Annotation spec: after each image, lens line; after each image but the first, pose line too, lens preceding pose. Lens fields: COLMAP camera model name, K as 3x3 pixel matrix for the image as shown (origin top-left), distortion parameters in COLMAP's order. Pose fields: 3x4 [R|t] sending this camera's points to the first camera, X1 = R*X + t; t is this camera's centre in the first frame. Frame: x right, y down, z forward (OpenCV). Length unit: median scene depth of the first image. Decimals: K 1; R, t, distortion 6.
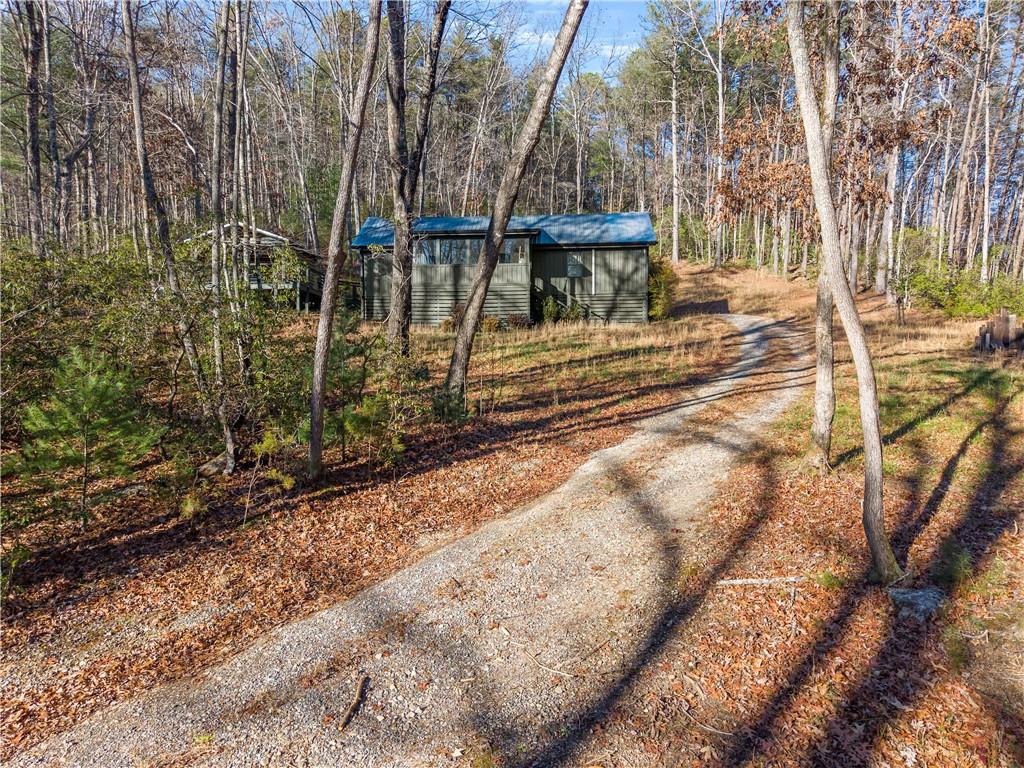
lens RADIAL K [[690.3, 0, 511.3], [0, 690.3, 384.2], [0, 0, 1]] dist [0.012963, -0.006819]
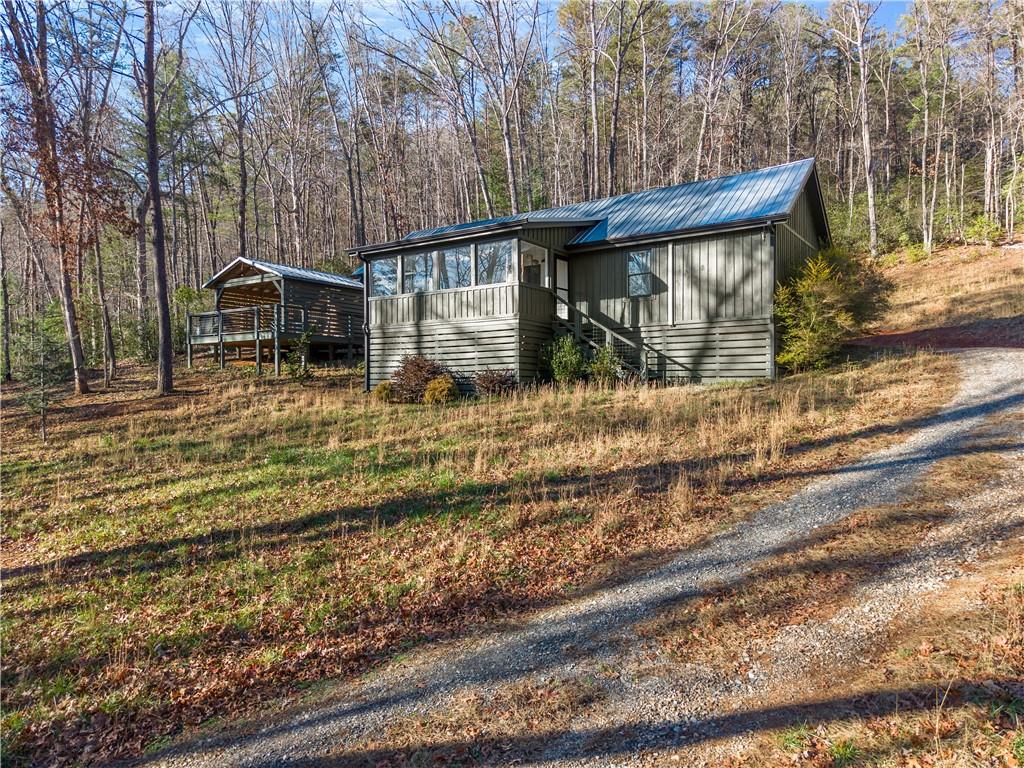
lens RADIAL K [[690.3, 0, 508.1], [0, 690.3, 381.6], [0, 0, 1]] dist [0.012963, -0.006819]
pose [[0.855463, -0.005407, -0.517836, 0.291273], [-0.004921, 0.999815, -0.018569, -0.076088], [0.517841, 0.018434, 0.855278, 0.472877]]
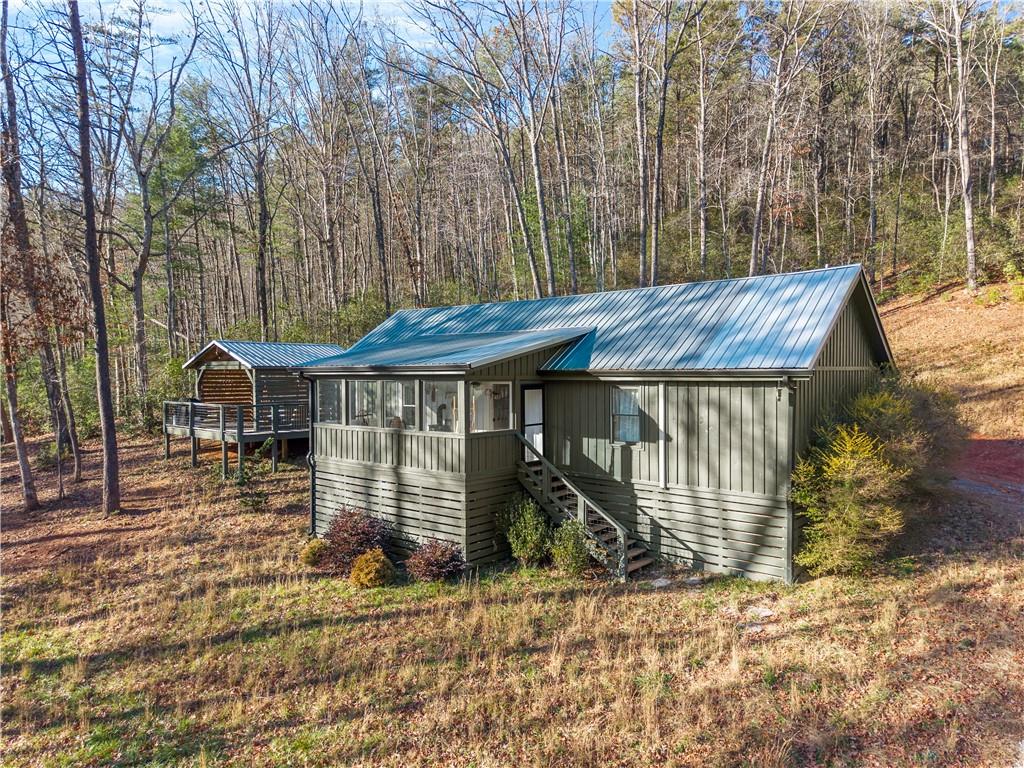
lens RADIAL K [[690.3, 0, 504.6], [0, 690.3, 386.2], [0, 0, 1]] dist [0.012963, -0.006819]
pose [[0.788165, 0.011689, -0.615353, 0.303036], [-0.005710, 0.999915, 0.011680, -0.197537], [0.615438, -0.005693, 0.788165, 0.610313]]
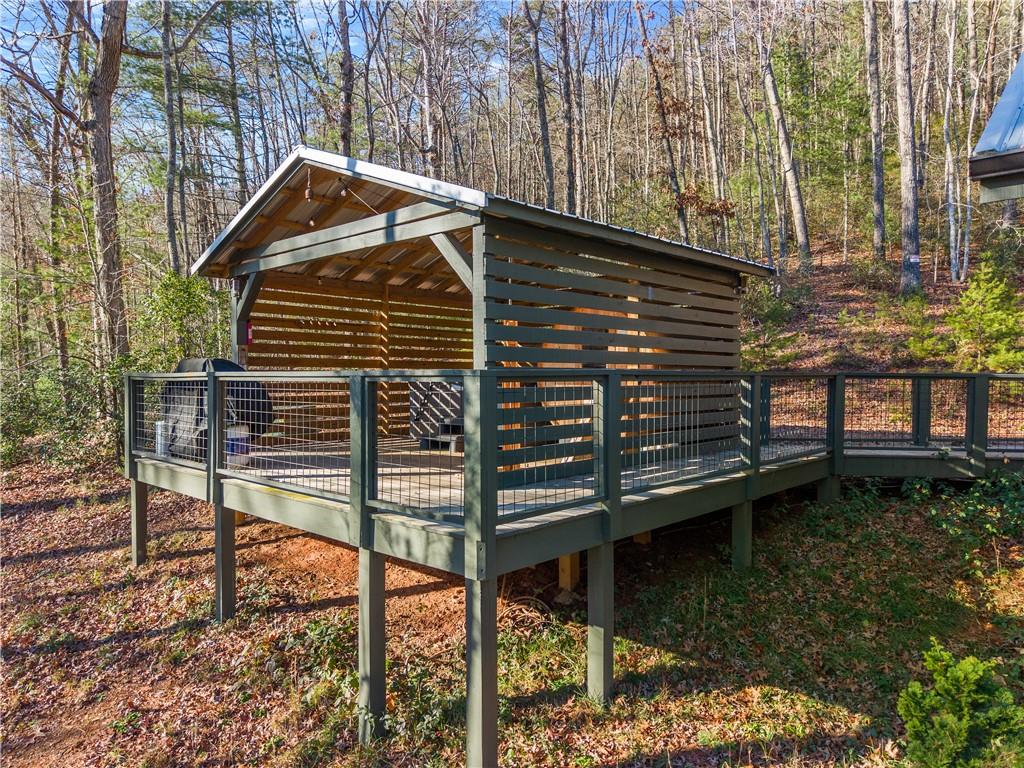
lens RADIAL K [[690.3, 0, 512.1], [0, 690.3, 383.5], [0, 0, 1]] dist [0.012963, -0.006819]
pose [[0.766553, 0.017744, -0.641935, -0.214364], [-0.012256, 0.999840, 0.013002, -0.167799], [0.642064, -0.002099, 0.766648, 0.880895]]
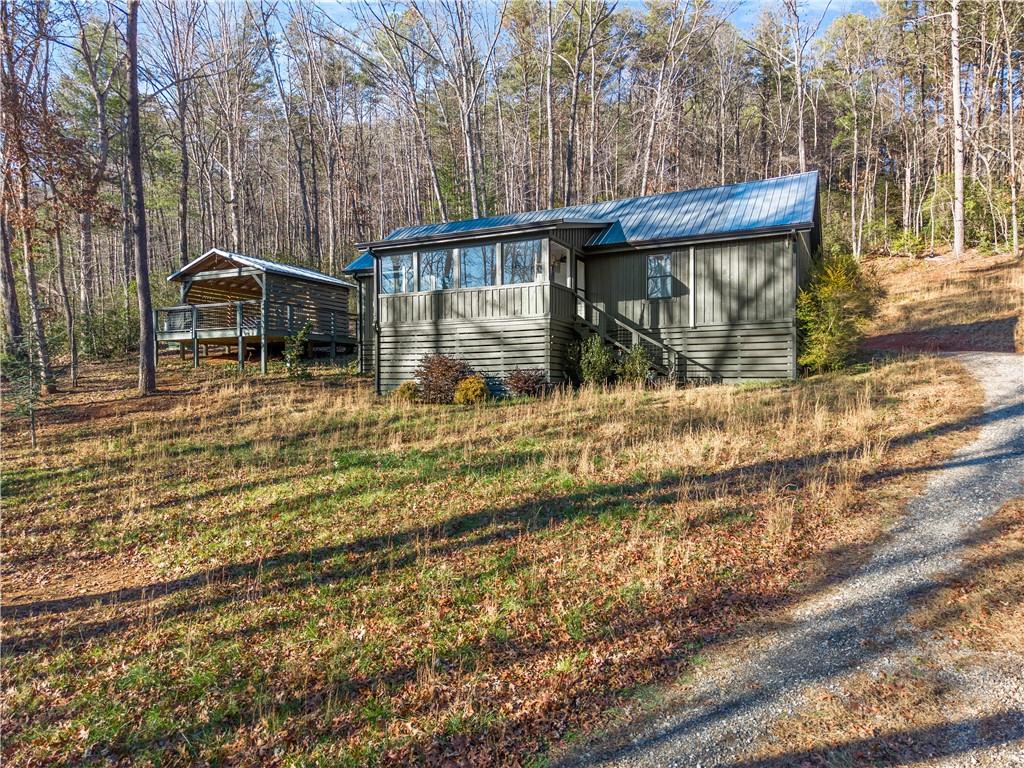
lens RADIAL K [[690.3, 0, 512.4], [0, 690.3, 382.2], [0, 0, 1]] dist [0.012963, -0.006819]
pose [[0.917673, -0.002790, -0.397326, 0.208663], [-0.004778, 0.999826, -0.018055, -0.075871], [0.397307, 0.018467, 0.917500, 0.432832]]
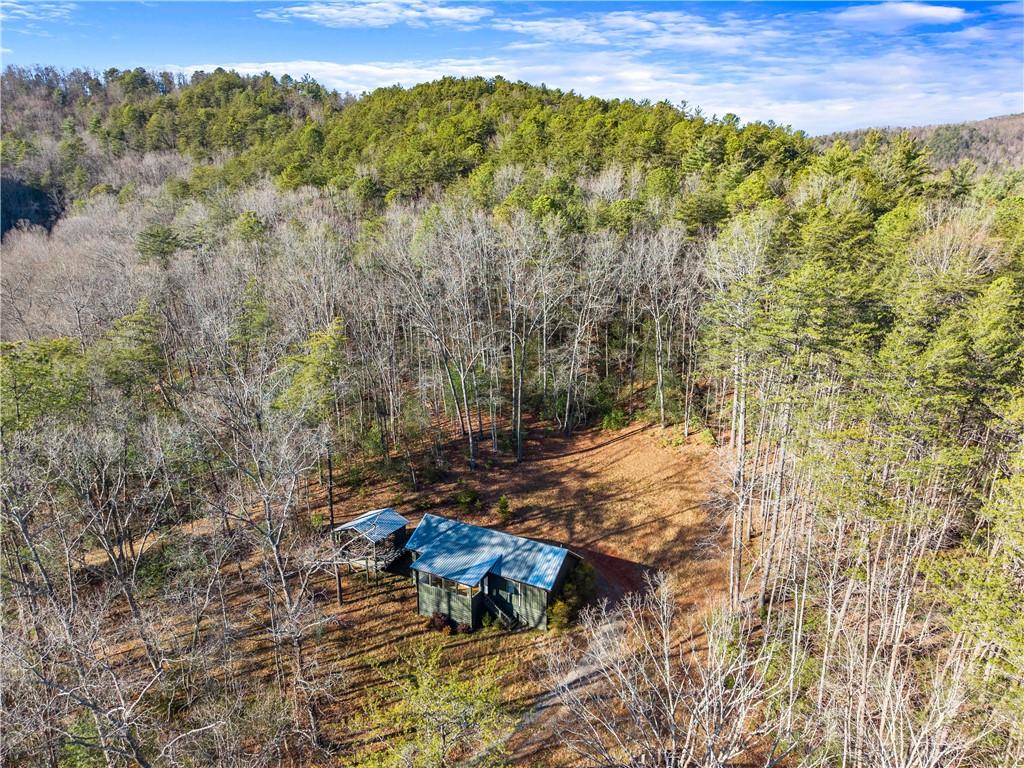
lens RADIAL K [[690.3, 0, 515.9], [0, 690.3, 388.5], [0, 0, 1]] dist [0.012963, -0.006819]
pose [[0.895419, 0.106495, -0.432301, 0.800429], [0.008518, 0.966696, 0.255785, -1.096940], [0.445143, -0.232717, 0.864691, -0.366283]]
